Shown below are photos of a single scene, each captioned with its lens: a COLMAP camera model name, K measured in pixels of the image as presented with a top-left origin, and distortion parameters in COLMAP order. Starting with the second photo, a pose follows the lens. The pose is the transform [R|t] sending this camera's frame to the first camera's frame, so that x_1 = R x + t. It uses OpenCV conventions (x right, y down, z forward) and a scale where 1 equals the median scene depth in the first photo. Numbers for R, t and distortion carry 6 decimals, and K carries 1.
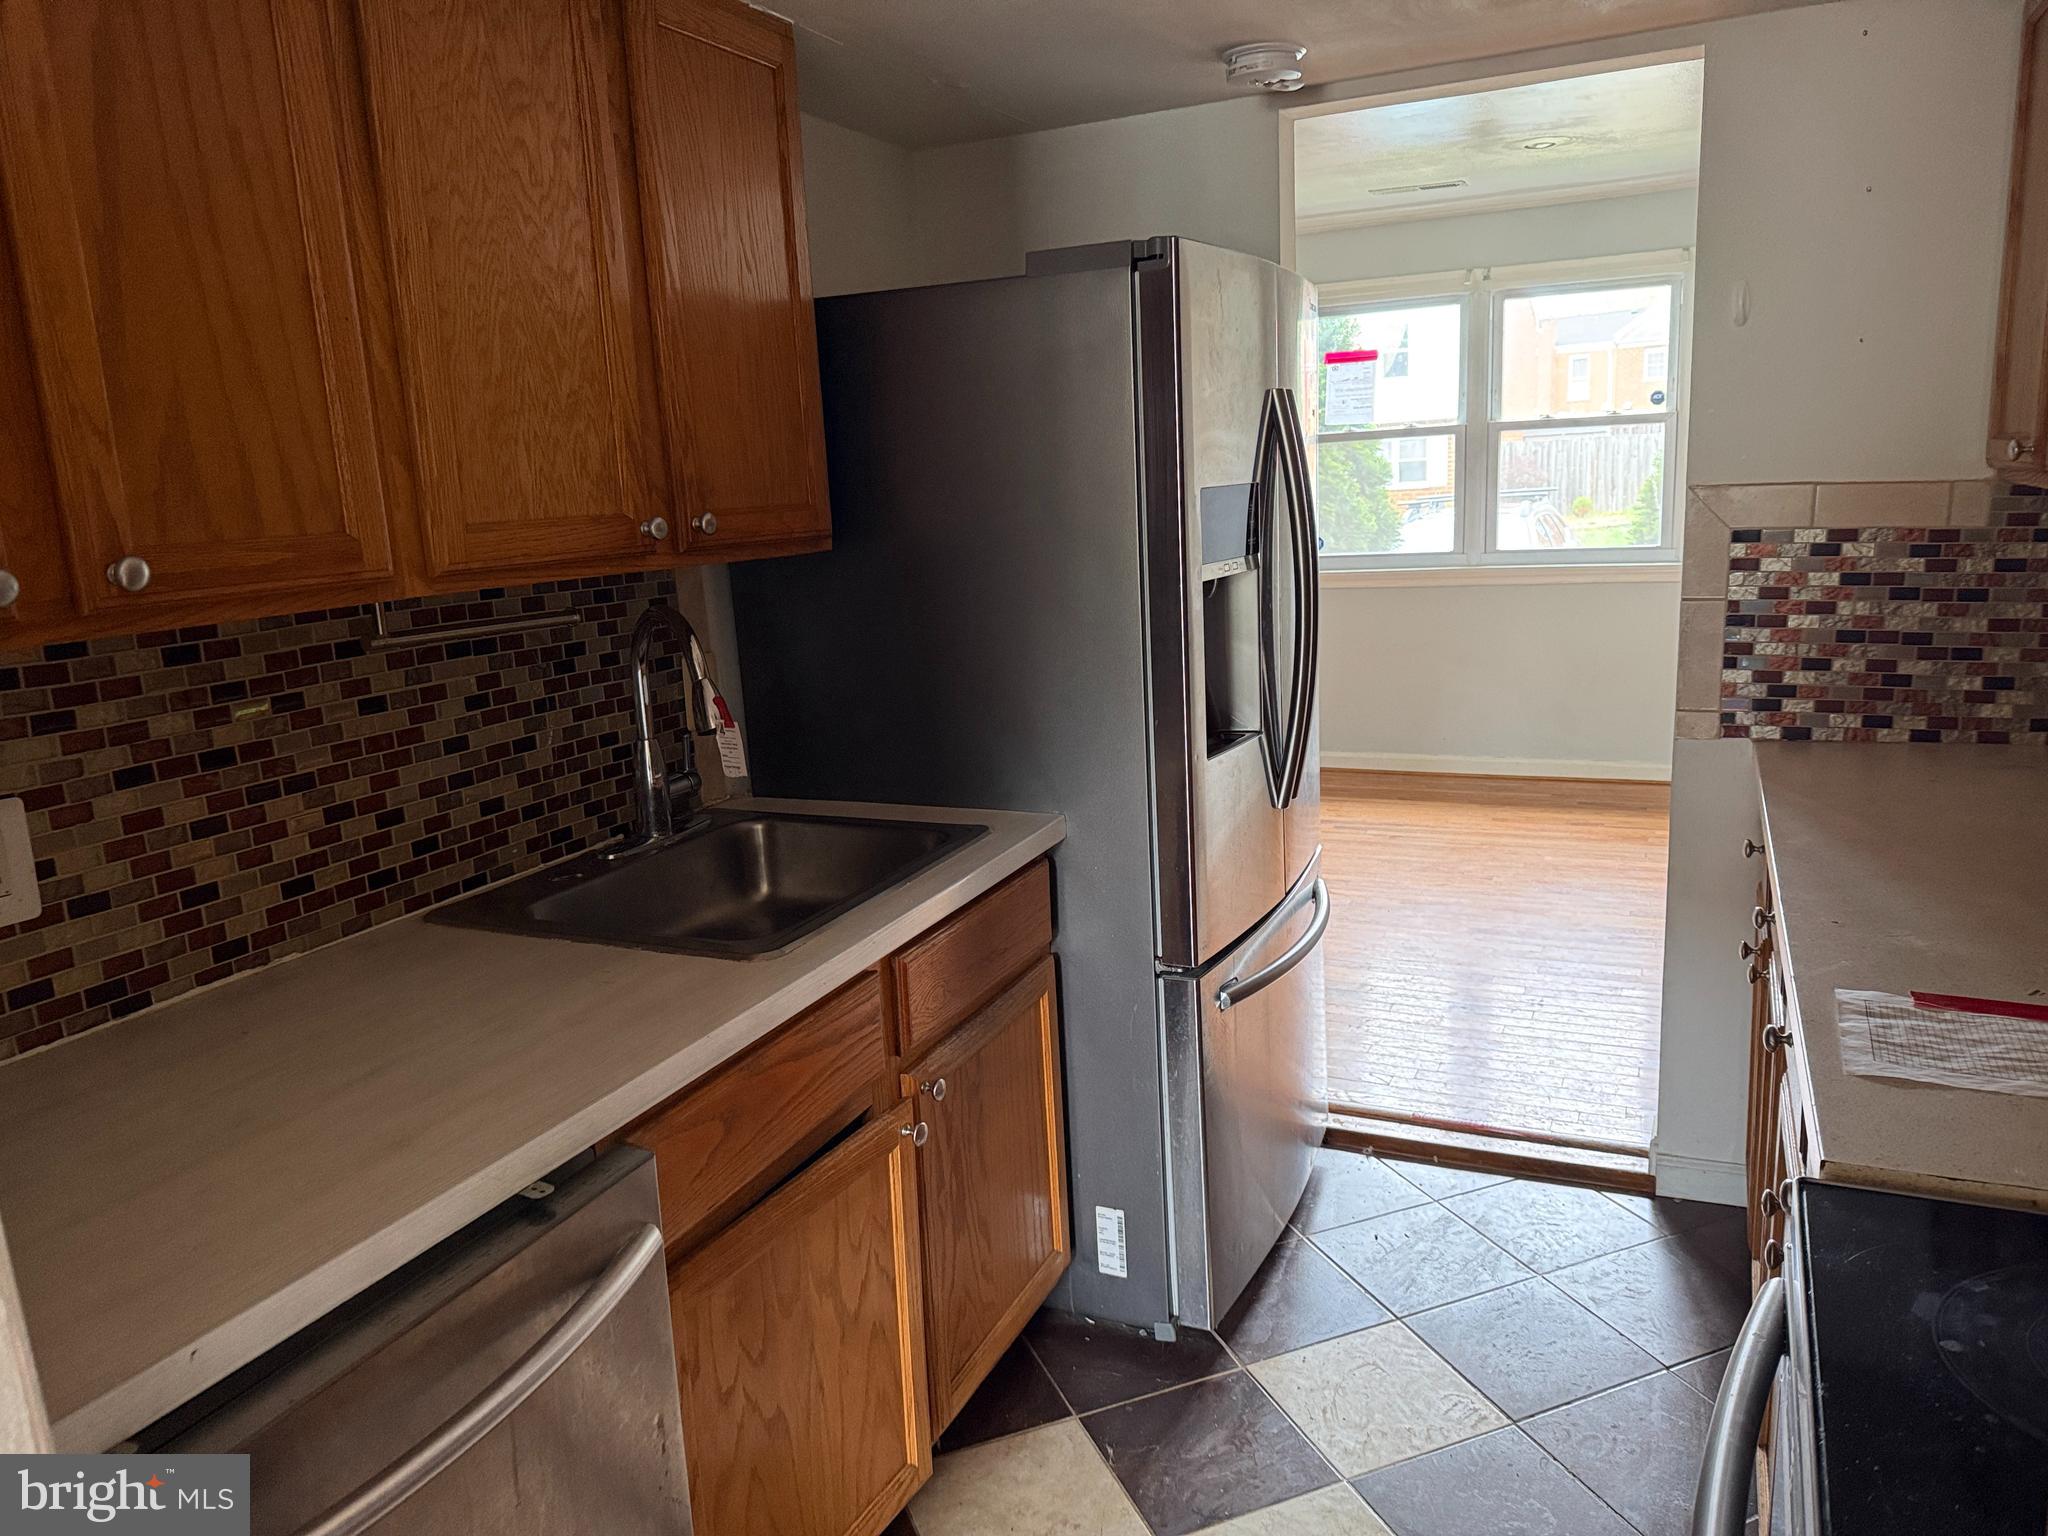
lens RADIAL K [[1458.1, 0, 1024.0], [0, 1458.1, 768.0], [0, 0, 1]] dist [0.038131, -0.039839]
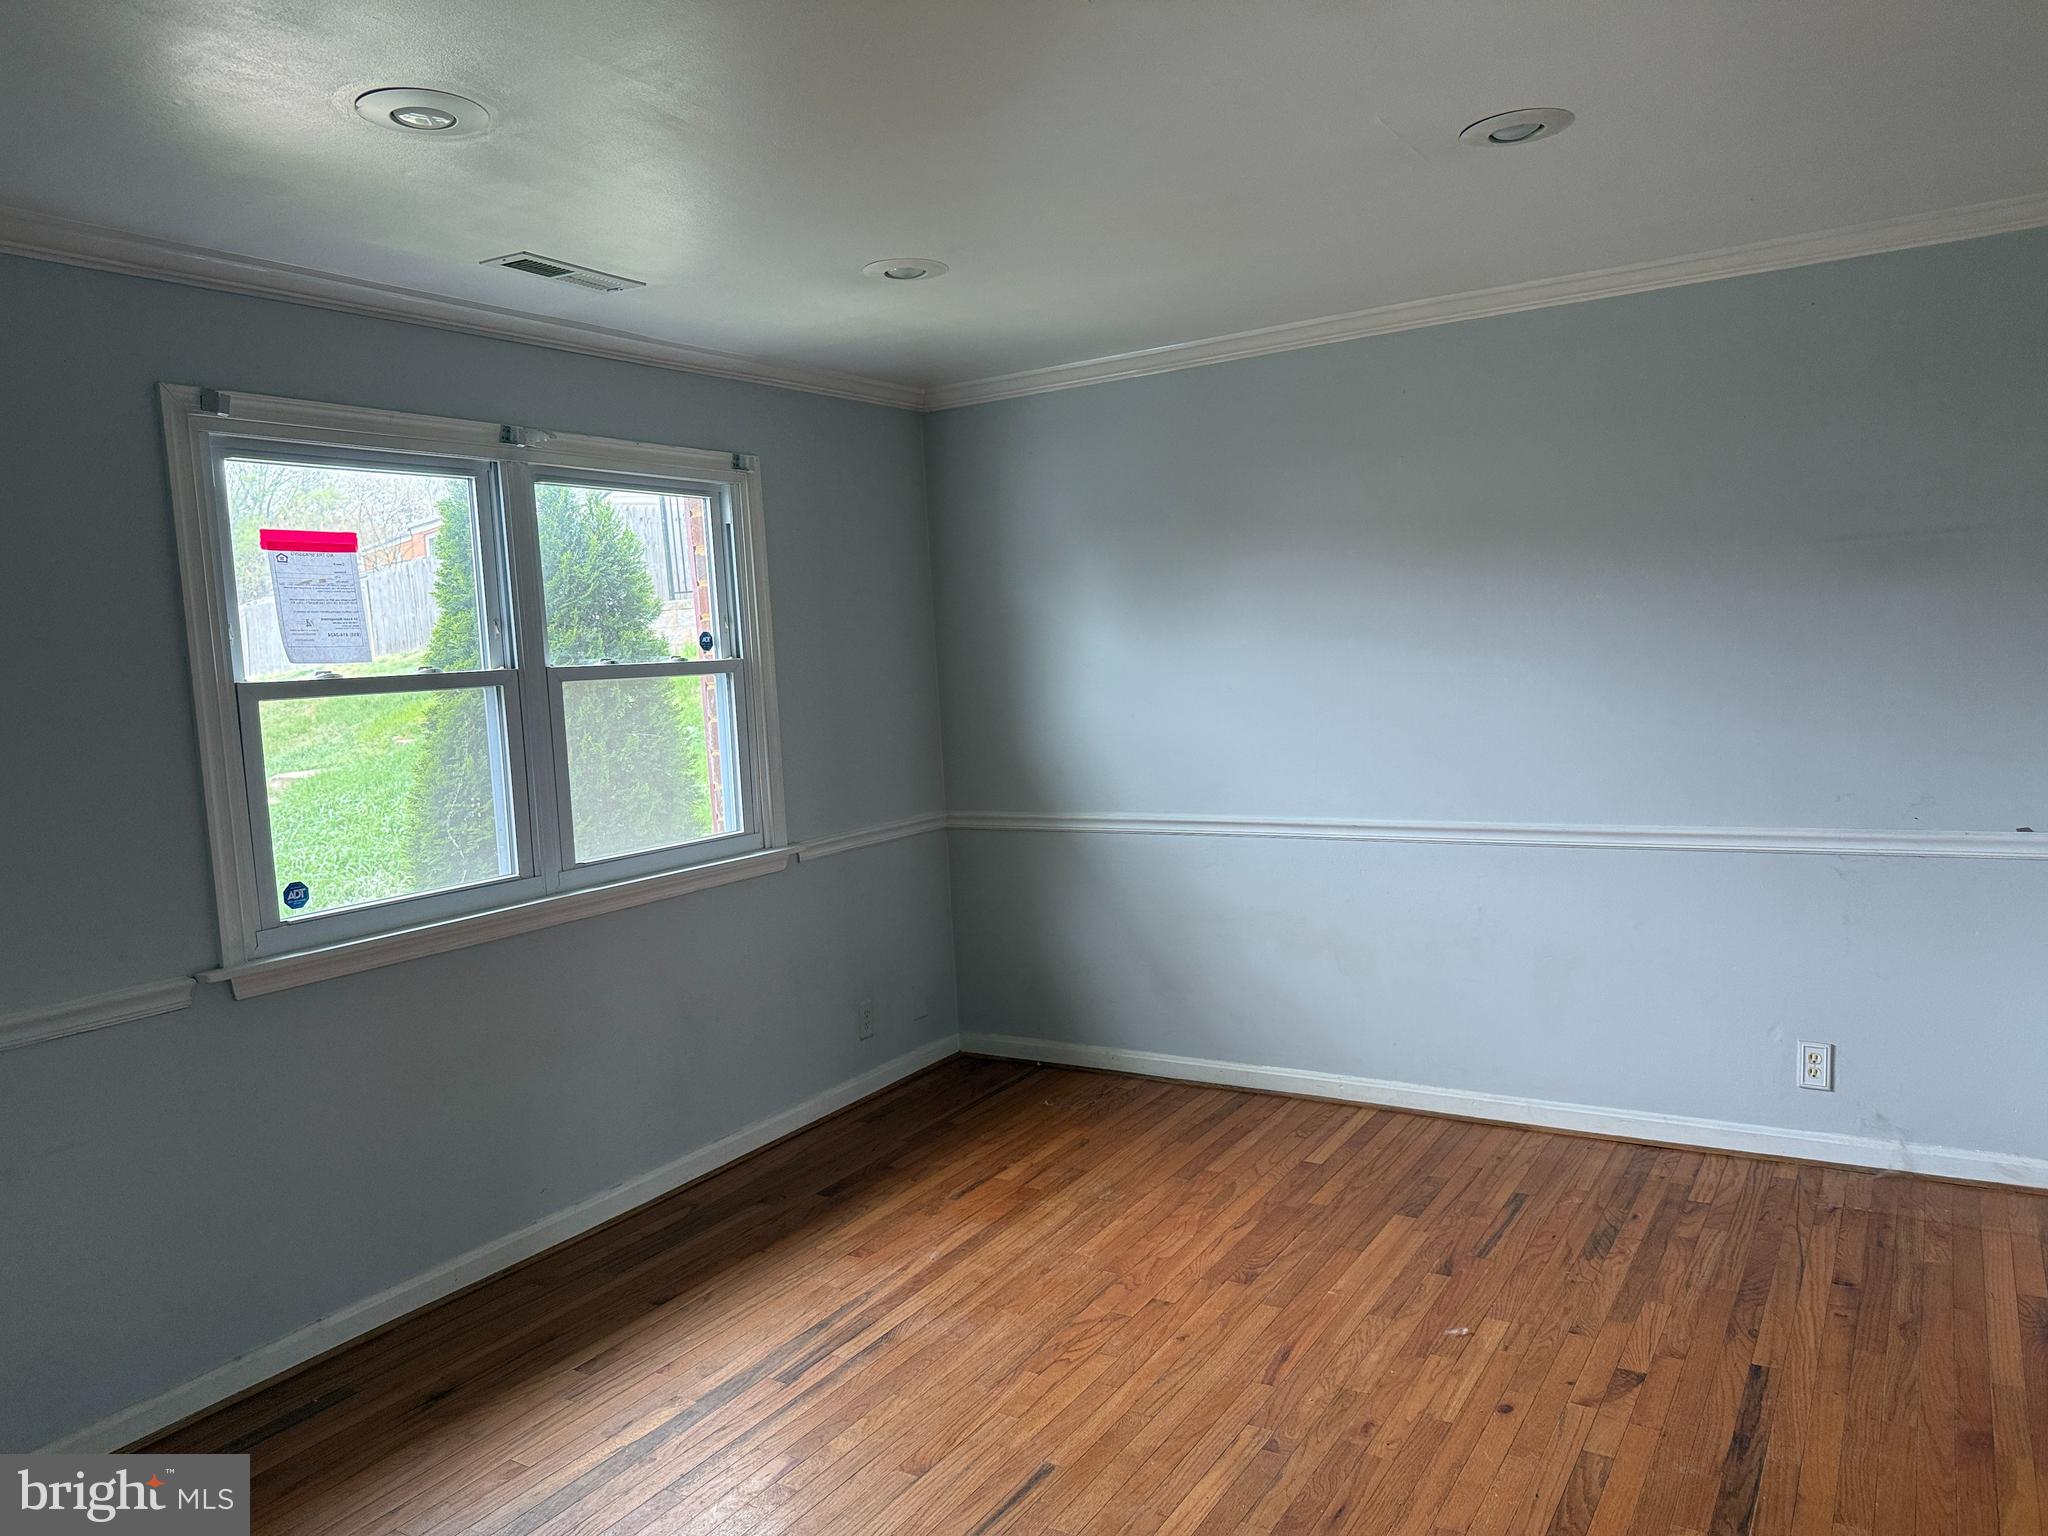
lens RADIAL K [[1458.1, 0, 1024.0], [0, 1458.1, 768.0], [0, 0, 1]] dist [0.038131, -0.039839]
pose [[0.116096, -0.037348, 0.992536, -0.279059], [0.244953, 0.969503, 0.007830, -0.146670], [-0.962559, 0.242215, 0.121704, 0.726015]]
